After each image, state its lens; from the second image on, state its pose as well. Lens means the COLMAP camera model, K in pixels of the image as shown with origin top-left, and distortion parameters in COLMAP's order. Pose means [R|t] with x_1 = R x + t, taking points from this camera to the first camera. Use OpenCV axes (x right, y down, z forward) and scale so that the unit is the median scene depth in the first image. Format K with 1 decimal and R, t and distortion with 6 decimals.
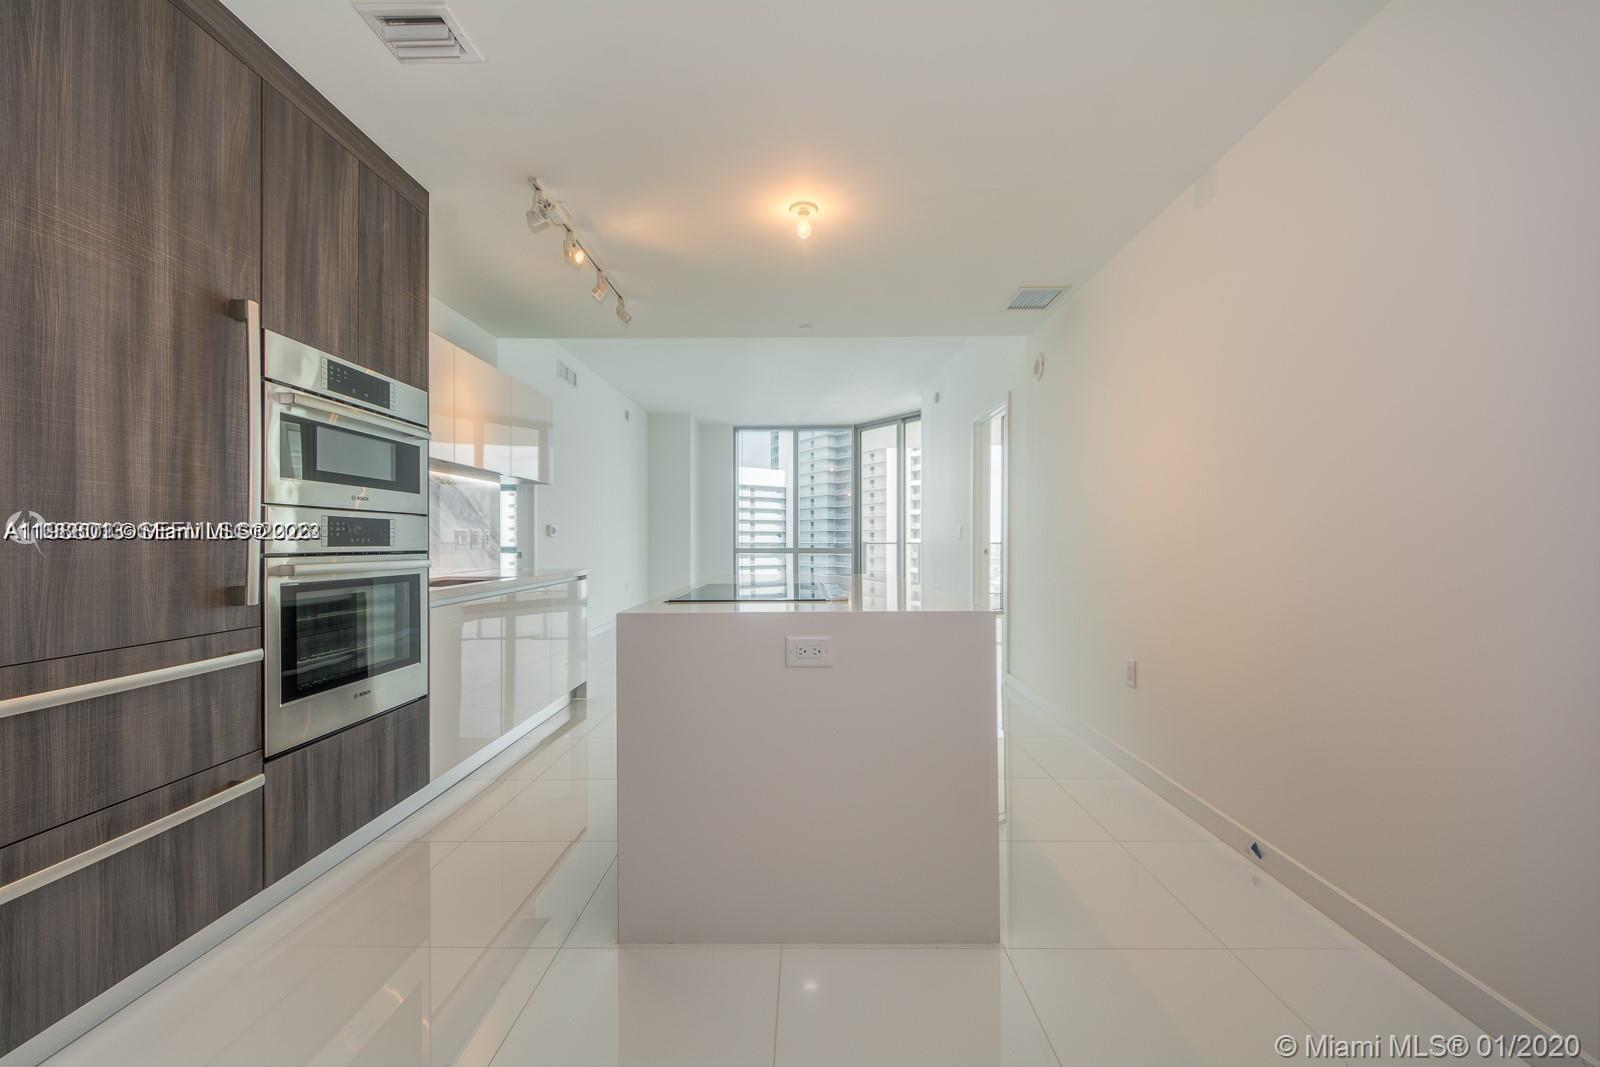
lens RADIAL K [[618.1, 0, 797.4], [0, 618.1, 542.2], [0, 0, 1]] dist [0.000232, -0.006037]
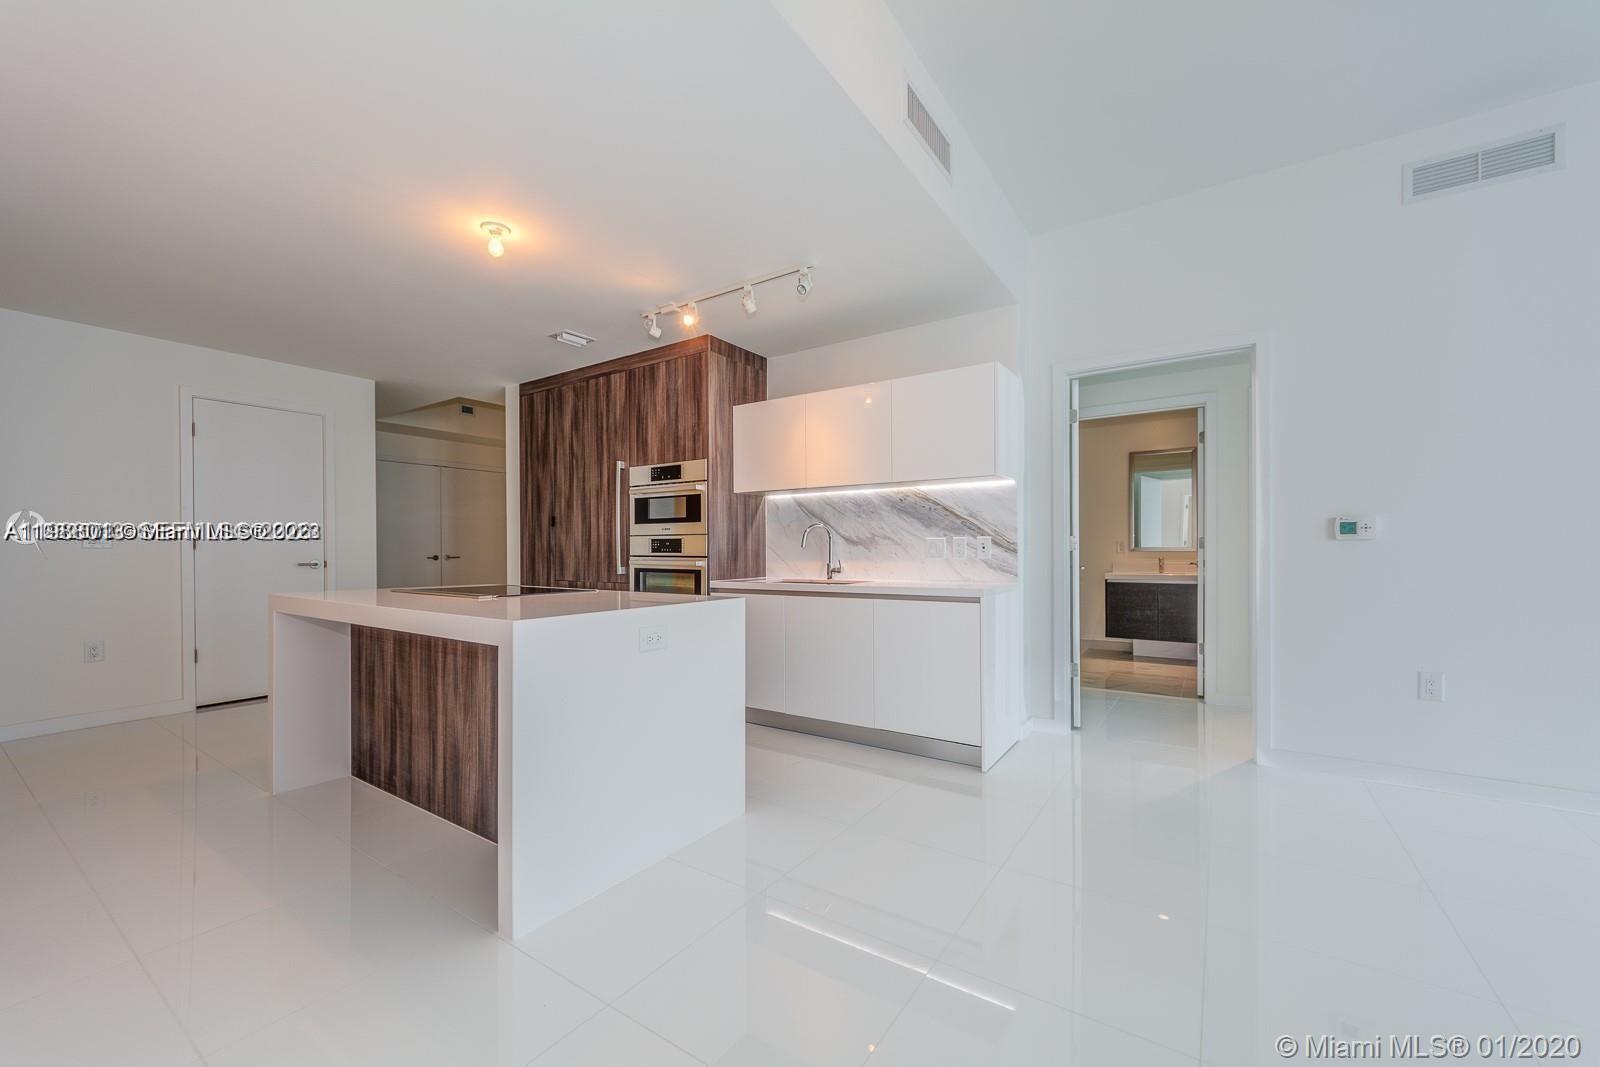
lens RADIAL K [[622.8, 0, 797.9], [0, 622.8, 548.4], [0, 0, 1]] dist [-0.001132, -0.000409]
pose [[-0.548340, 0.004205, -0.836245, 0.804173], [0.002045, 0.999991, 0.003688, -0.015466], [0.836253, 0.000312, -0.548344, 2.630600]]
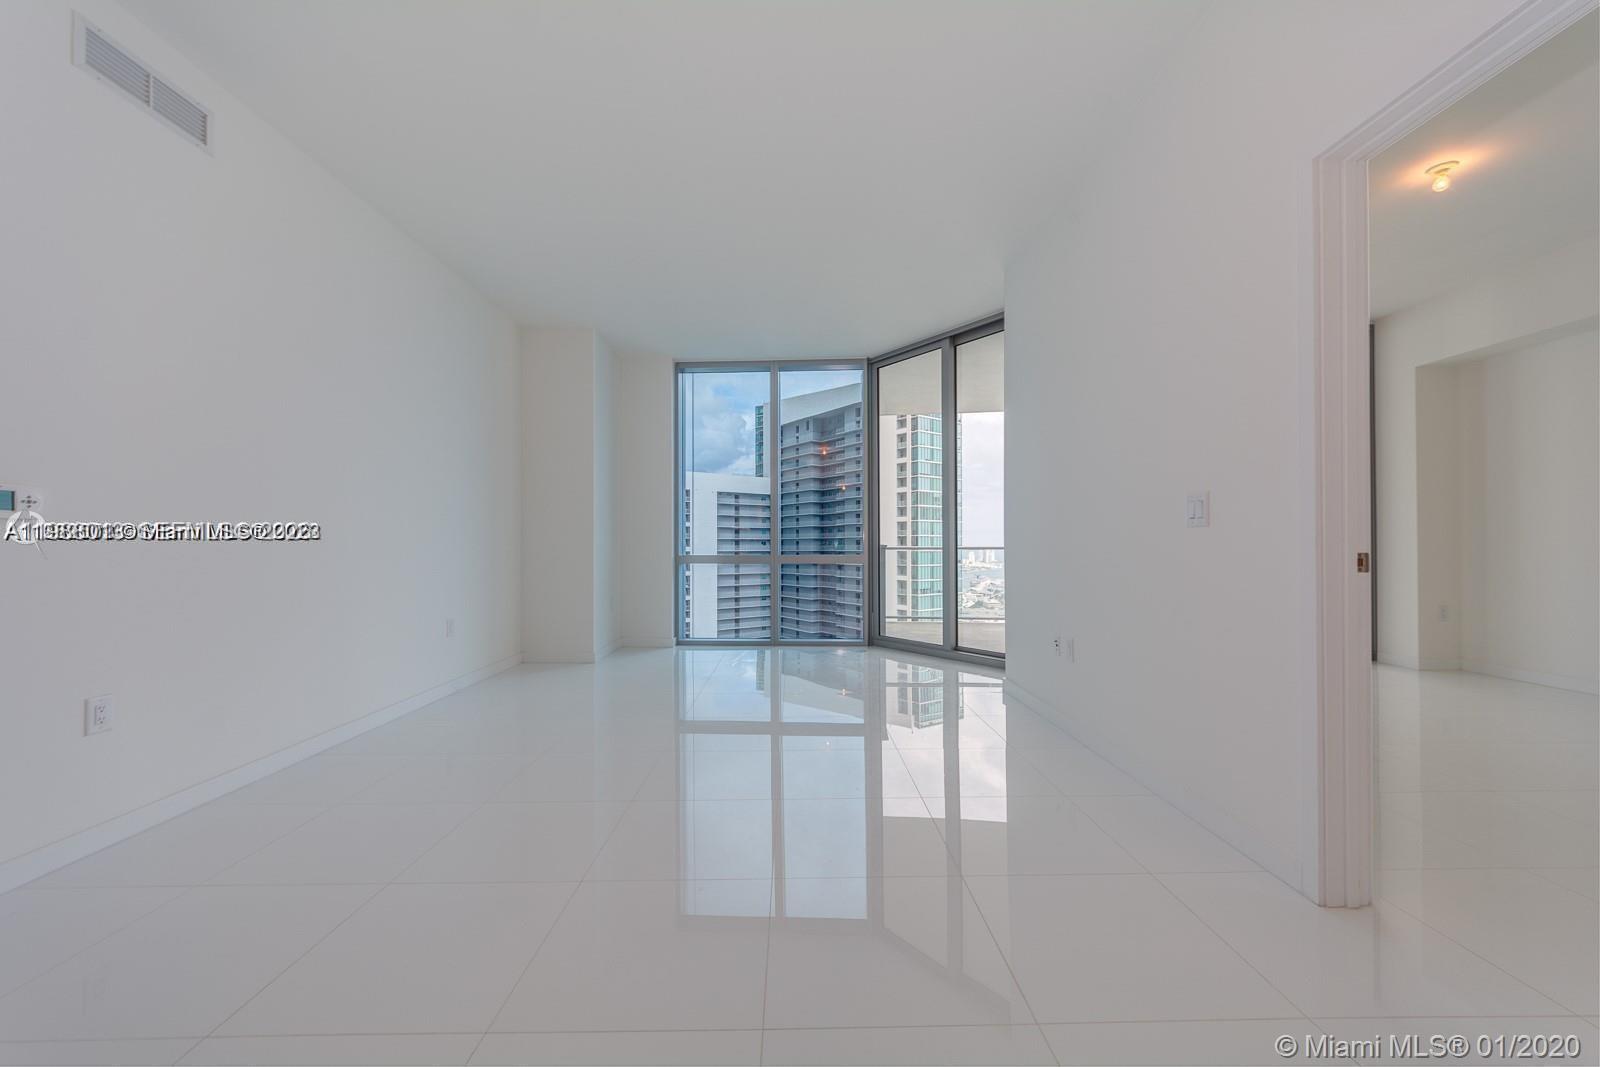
lens RADIAL K [[613.5, 0, 823.6], [0, 613.5, 548.3], [0, 0, 1]] dist [-0.040139, 0.008681]
pose [[0.997796, -0.003499, 0.066261, 0.027375], [0.003720, 0.999988, -0.003200, 0.024388], [-0.066249, 0.003439, 0.997797, 1.948303]]
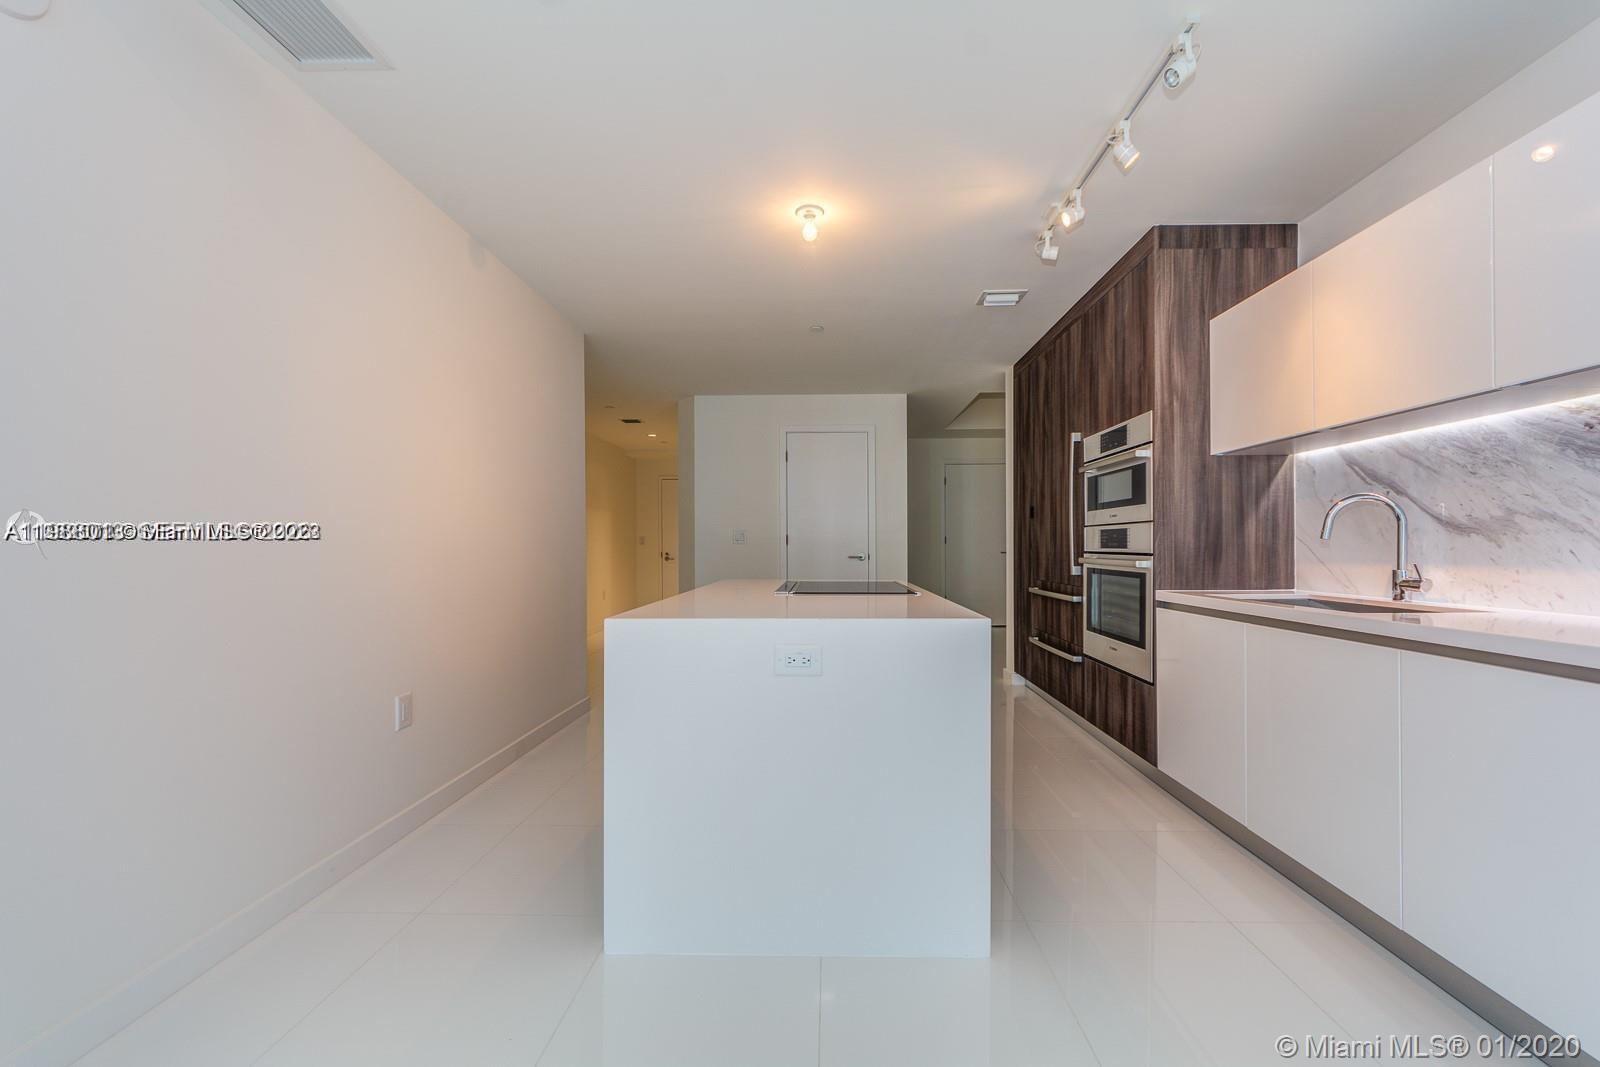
lens RADIAL K [[630.0, 0, 810.3], [0, 630.0, 550.4], [0, 0, 1]] dist [-0.022696, 0.007238]
pose [[-0.999909, 0.002966, 0.013155, -0.002399], [0.003068, 0.999965, 0.007750, -0.002443], [-0.013132, 0.007790, -0.999883, 2.666524]]
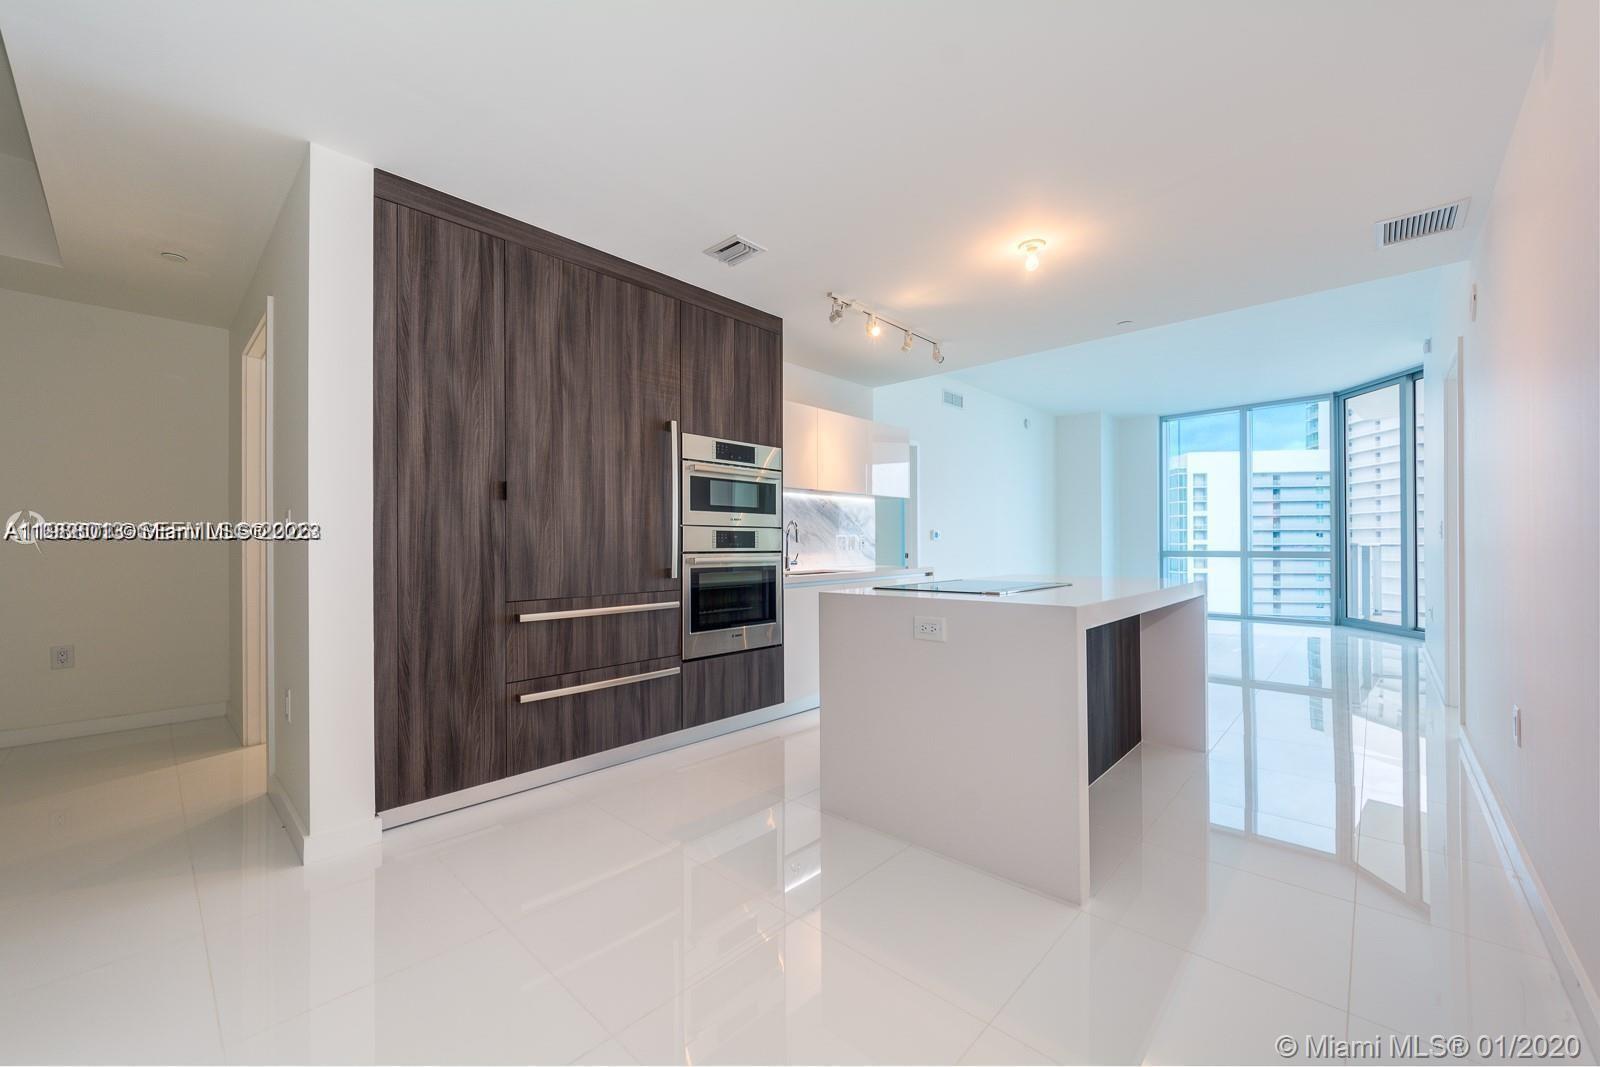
lens RADIAL K [[611.7, 0, 795.2], [0, 611.7, 543.1], [0, 0, 1]] dist [0.001945, -0.003885]
pose [[0.735758, -0.002509, -0.677240, 0.577831], [0.001737, 0.999997, -0.001819, -0.003030], [0.677243, 0.000162, 0.735760, -0.128520]]
